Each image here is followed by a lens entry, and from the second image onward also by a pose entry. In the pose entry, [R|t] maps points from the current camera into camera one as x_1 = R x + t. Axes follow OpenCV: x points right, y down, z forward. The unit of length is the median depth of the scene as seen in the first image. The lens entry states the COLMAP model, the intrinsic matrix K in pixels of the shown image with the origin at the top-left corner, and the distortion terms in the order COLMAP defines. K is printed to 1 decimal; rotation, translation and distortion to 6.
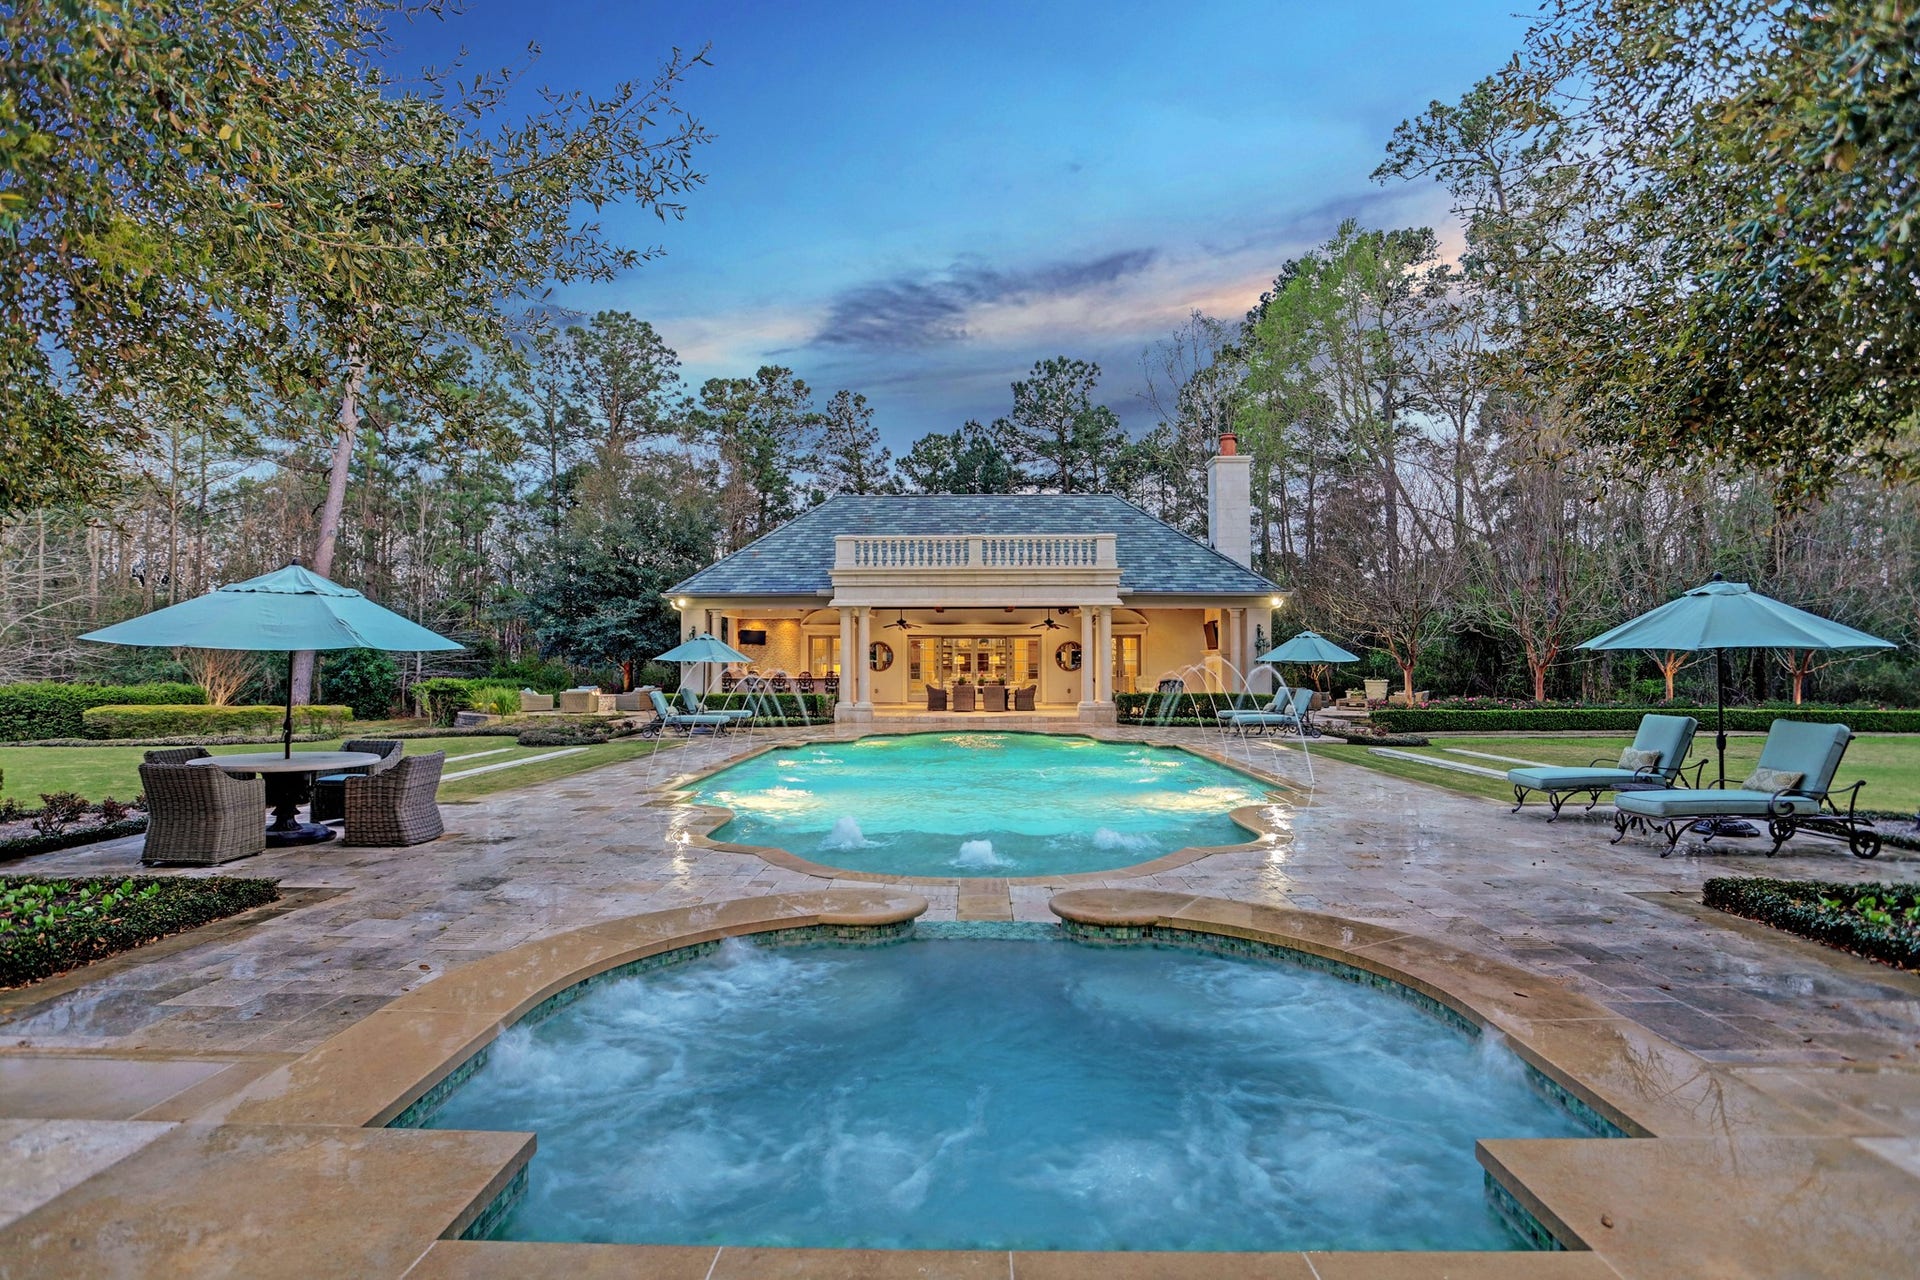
lens RADIAL K [[1024.0, 0, 960.8], [0, 1024.0, 670.2], [0, 0, 1]] dist [-0.000140, -0.000091]
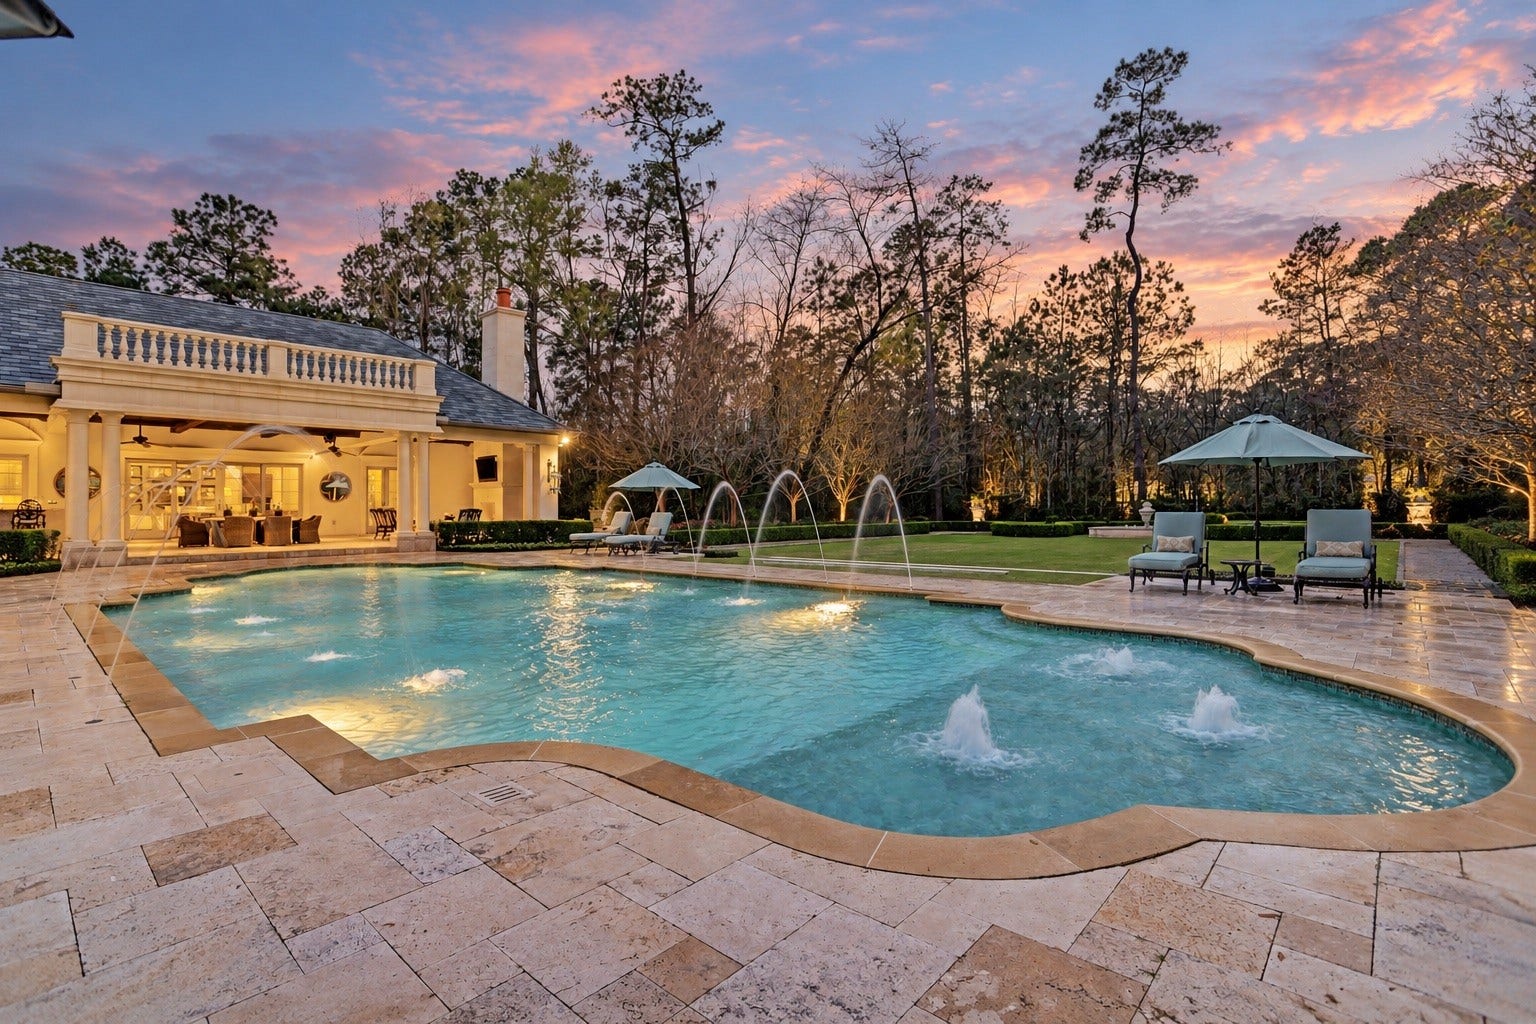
lens RADIAL K [[747.8, 0, 768.0], [0, 747.8, 512.0], [0, 0, 1]] dist [-0.030367, 0.000292]
pose [[0.679105, -0.005636, 0.734019, -0.155433], [0.006863, 0.999976, 0.001328, 0.013986], [-0.734009, 0.004135, 0.679128, 0.267191]]
